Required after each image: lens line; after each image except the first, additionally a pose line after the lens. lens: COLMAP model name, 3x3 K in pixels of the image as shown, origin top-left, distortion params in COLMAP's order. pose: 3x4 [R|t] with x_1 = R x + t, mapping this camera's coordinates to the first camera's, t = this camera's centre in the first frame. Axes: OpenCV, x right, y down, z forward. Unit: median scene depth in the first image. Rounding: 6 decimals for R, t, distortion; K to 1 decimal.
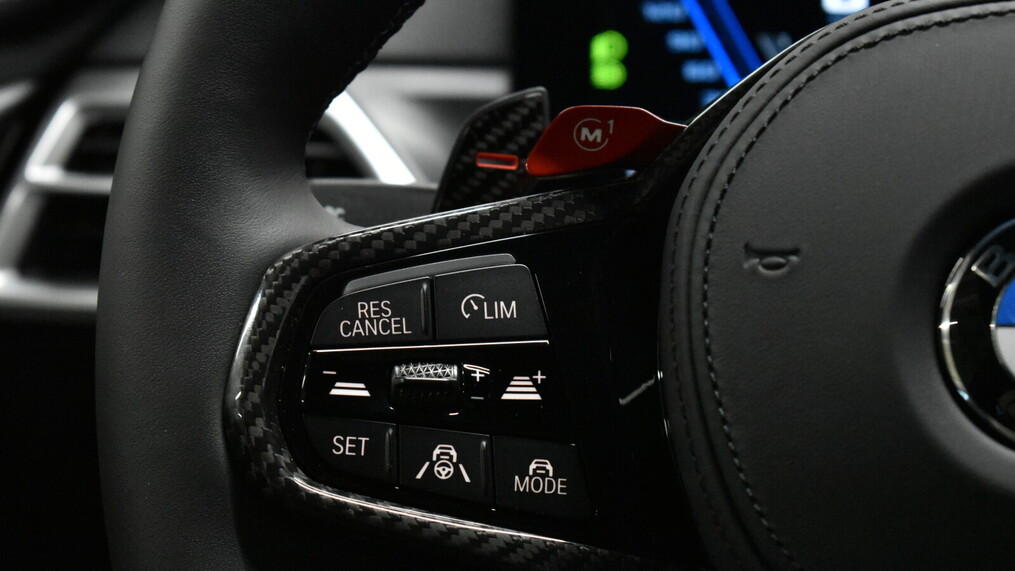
lens RADIAL K [[2251.7, 0, 509.5], [0, 2251.7, 287.9], [0, 0, 1]] dist [-0.052922, 0.000000]
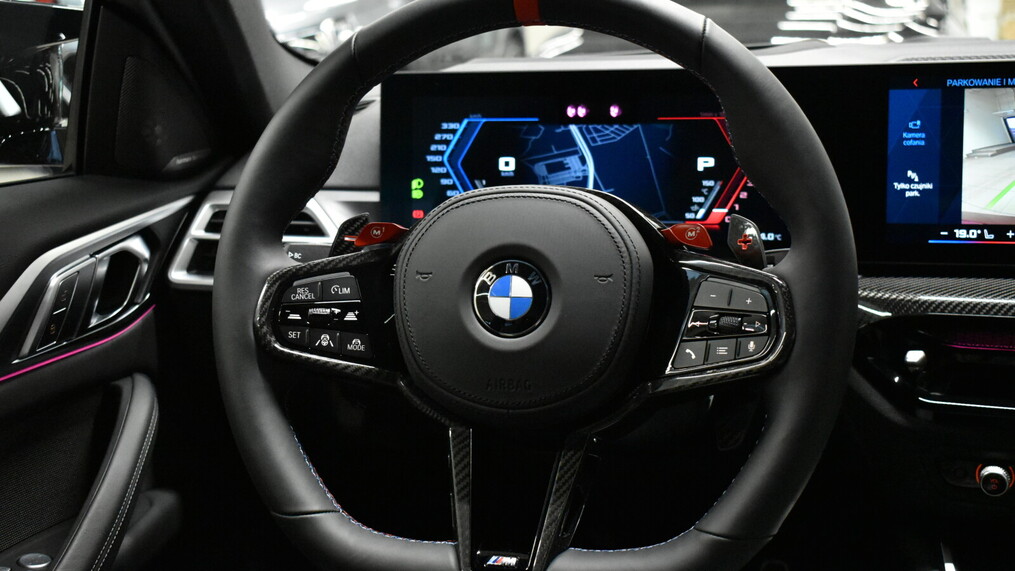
lens RADIAL K [[1167.5, 0, 448.6], [0, 1167.5, 288.4], [0, 0, 1]] dist [0.124674, 0.000000]
pose [[0.999927, -0.000032, 0.012051, 0.120011], [-0.000165, 0.999867, 0.016298, -0.019557], [-0.012050, -0.016299, 0.999795, -0.600500]]
